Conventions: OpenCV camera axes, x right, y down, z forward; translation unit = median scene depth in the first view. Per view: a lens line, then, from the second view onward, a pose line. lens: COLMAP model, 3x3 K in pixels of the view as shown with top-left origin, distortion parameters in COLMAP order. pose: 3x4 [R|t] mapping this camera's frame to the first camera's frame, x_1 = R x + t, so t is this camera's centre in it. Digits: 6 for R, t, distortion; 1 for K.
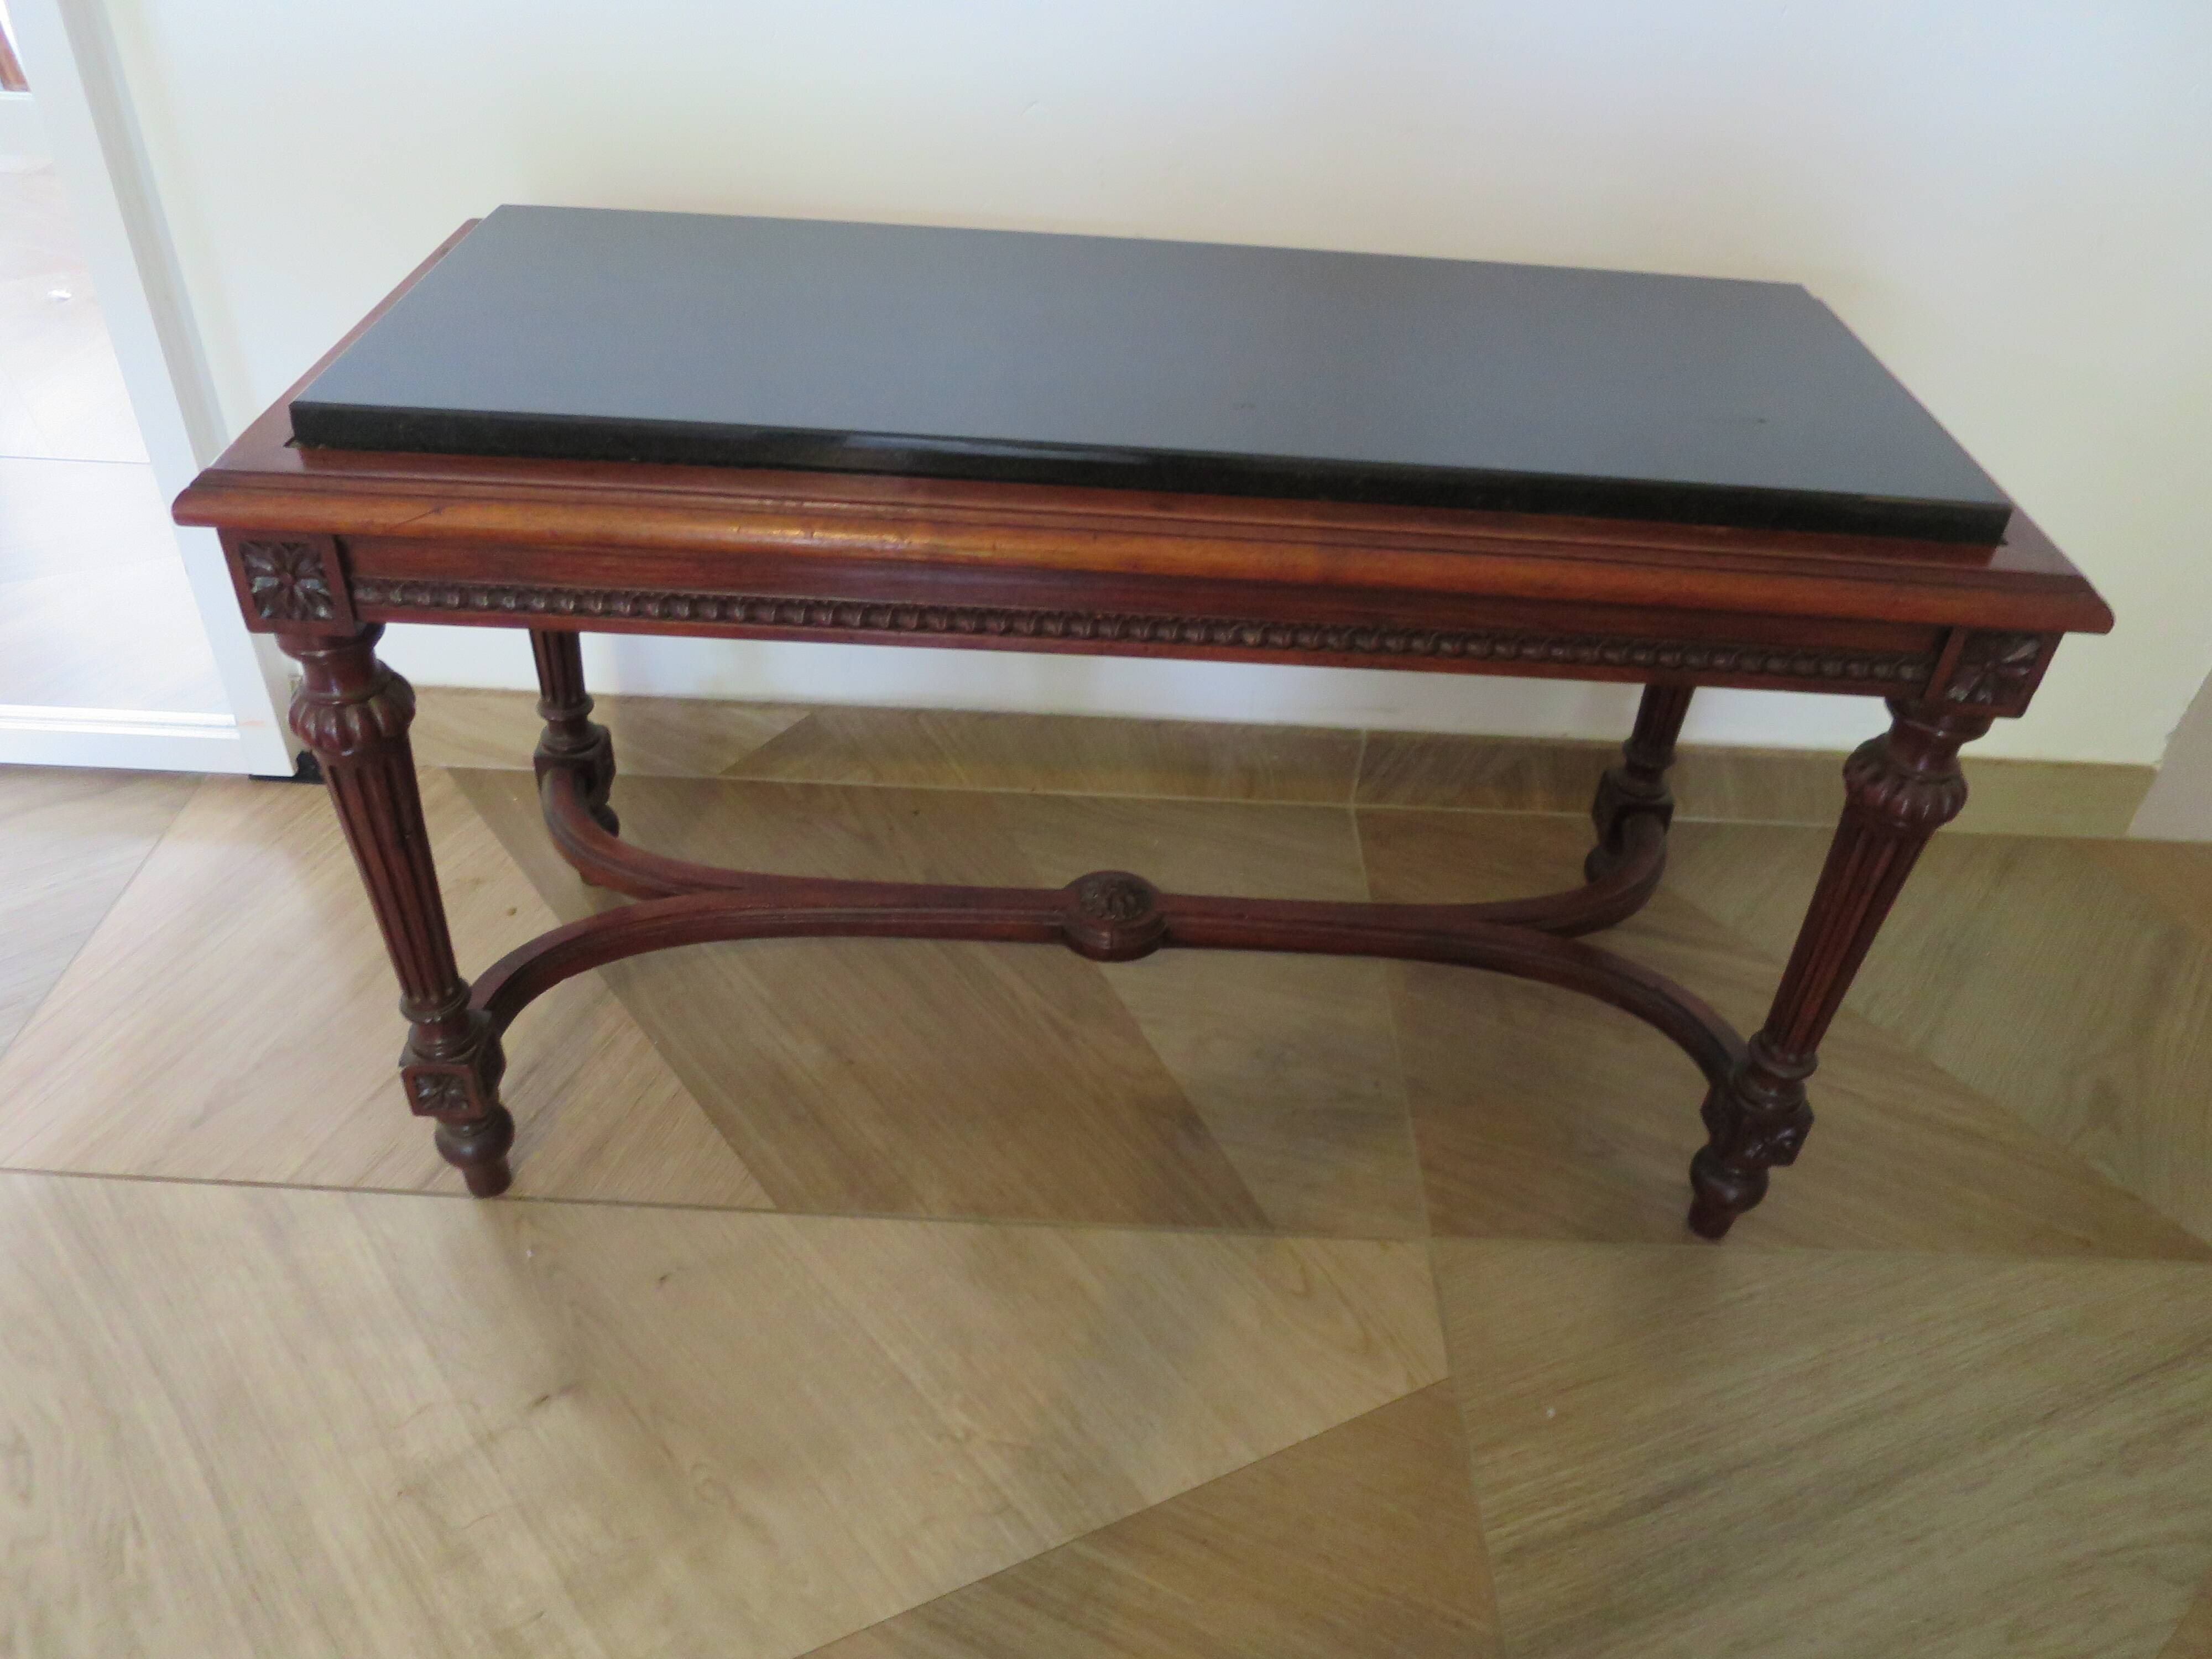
lens RADIAL K [[1603.7, 0, 1108.4], [0, 1603.7, 827.3], [0, 0, 1]] dist [-0.048082, 0.013781]
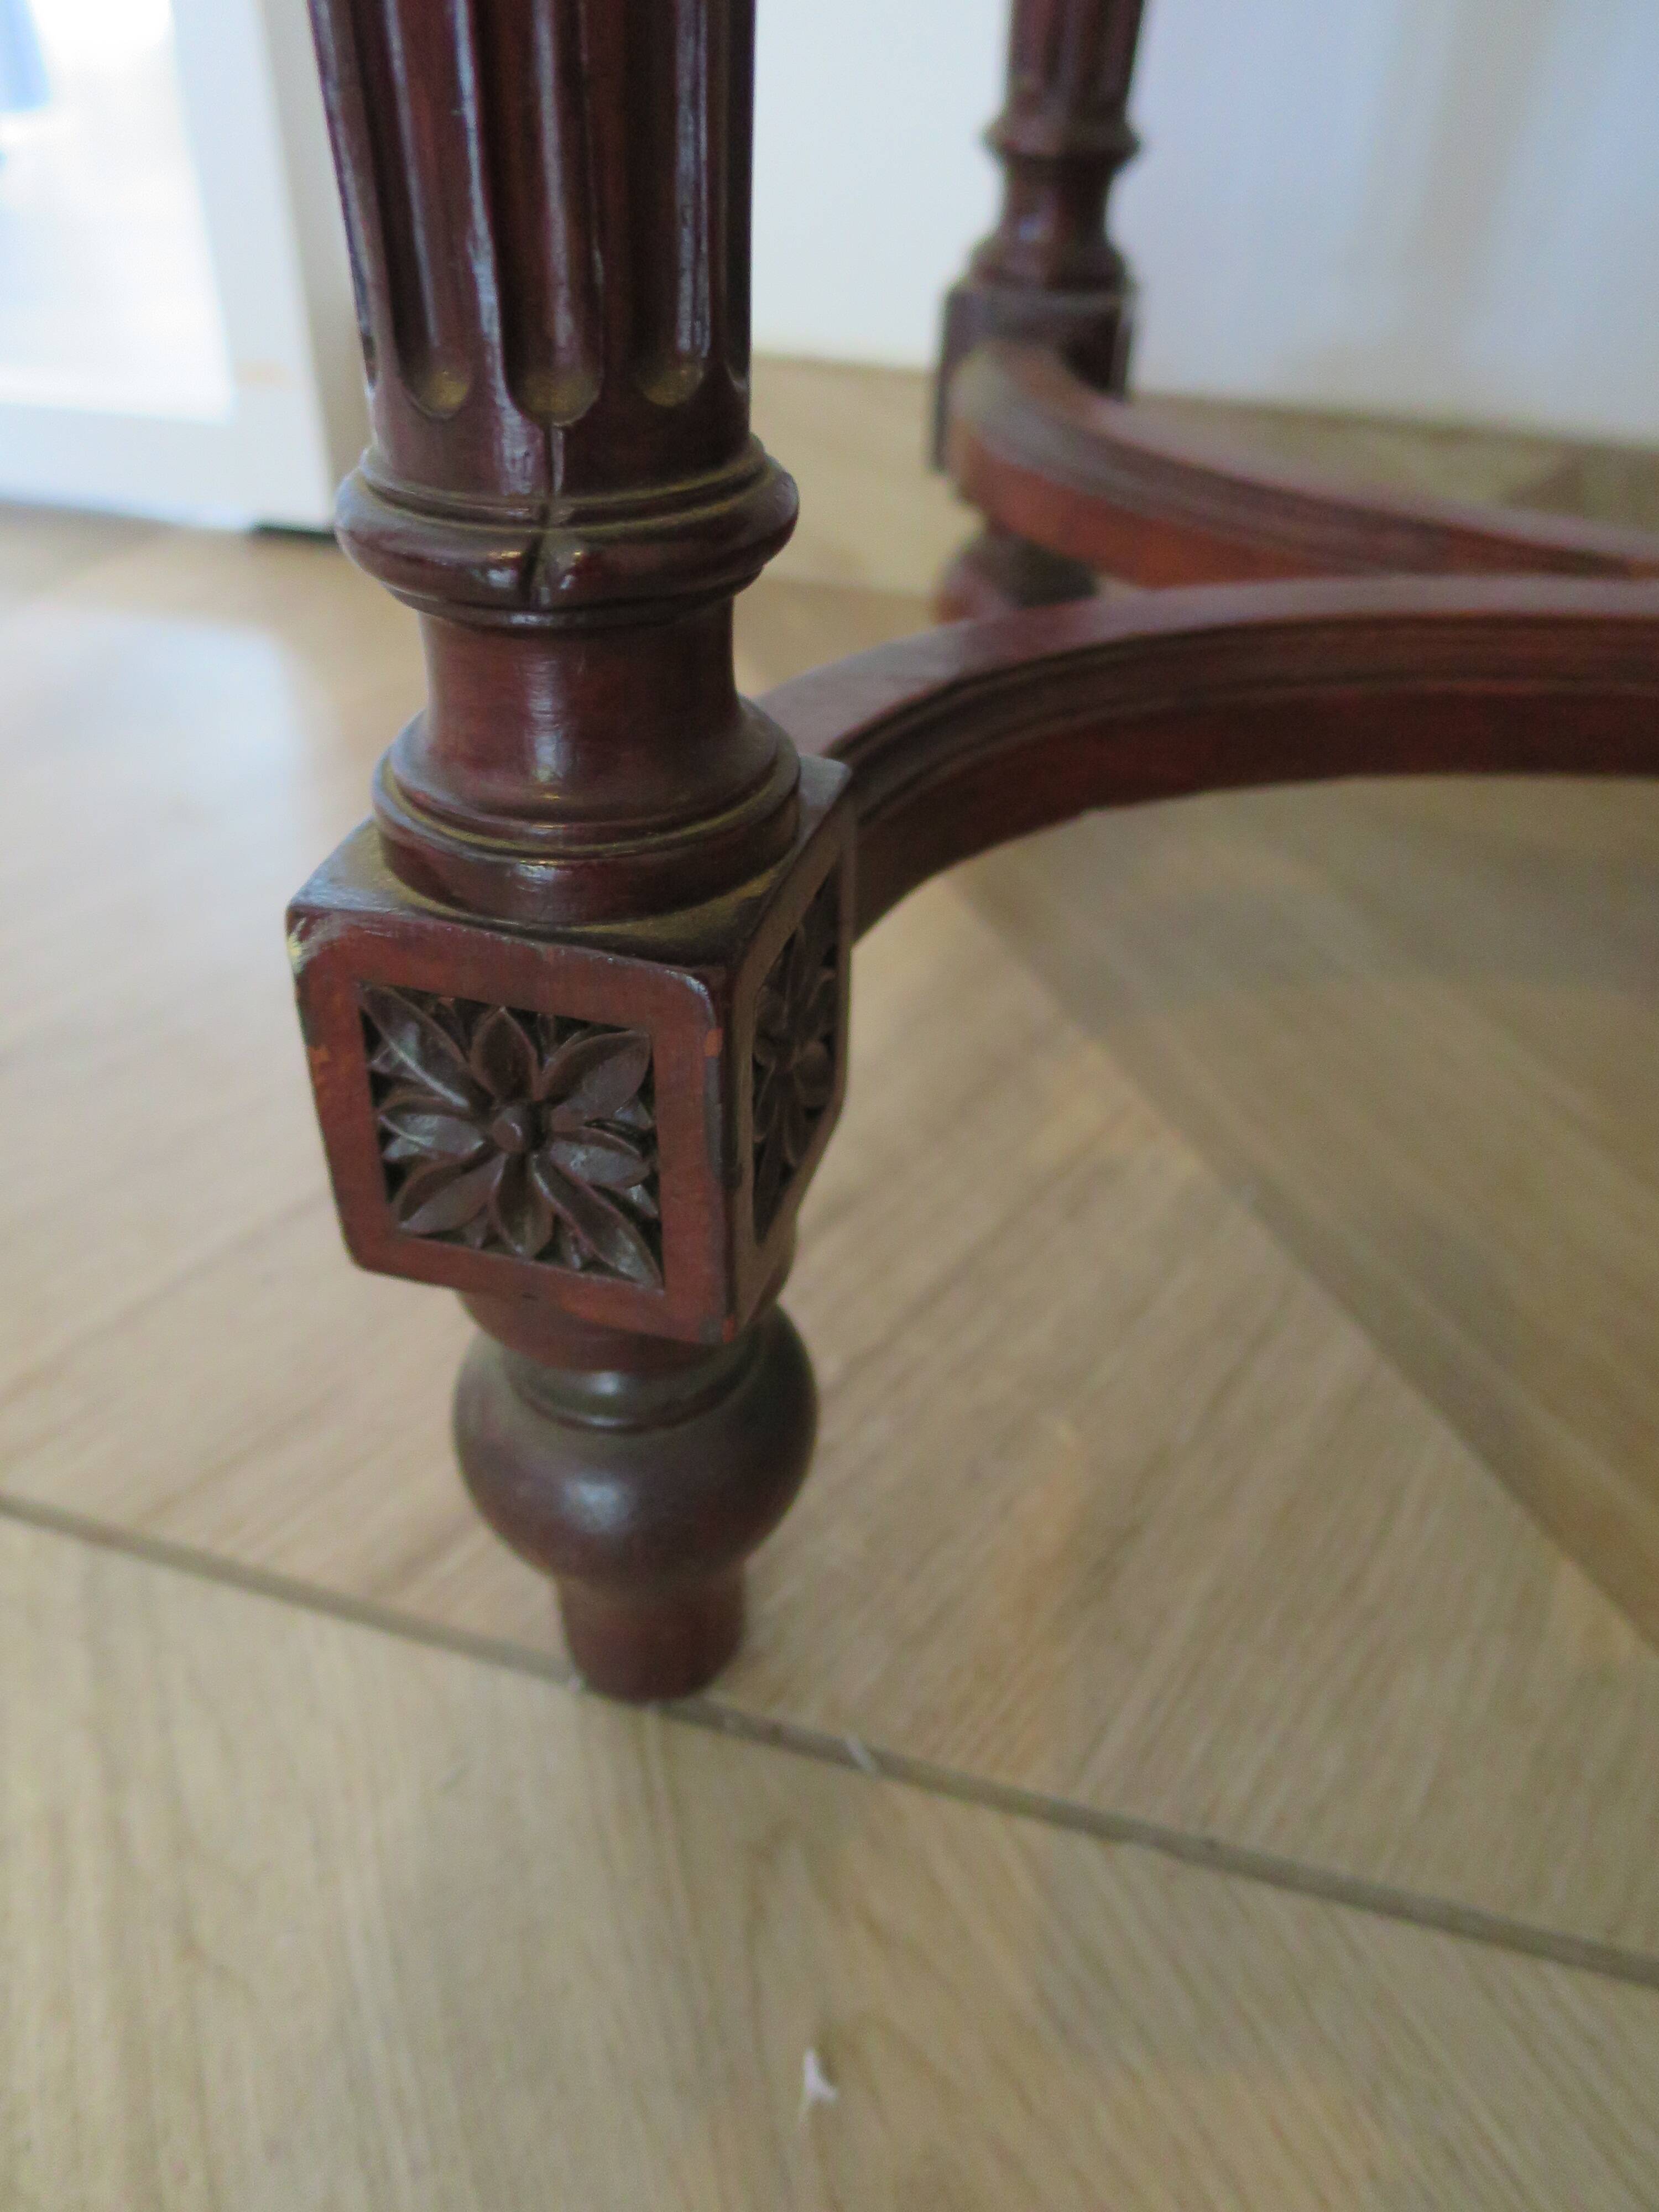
lens RADIAL K [[1603.7, 0, 842.3], [0, 1603.7, 1096.0], [0, 0, 1]] dist [-0.048082, 0.013781]
pose [[0.963245, 0.141984, -0.228035, -0.346125], [-0.148710, 0.988802, -0.012501, 0.156874], [0.223706, 0.045952, 0.973573, 0.836848]]
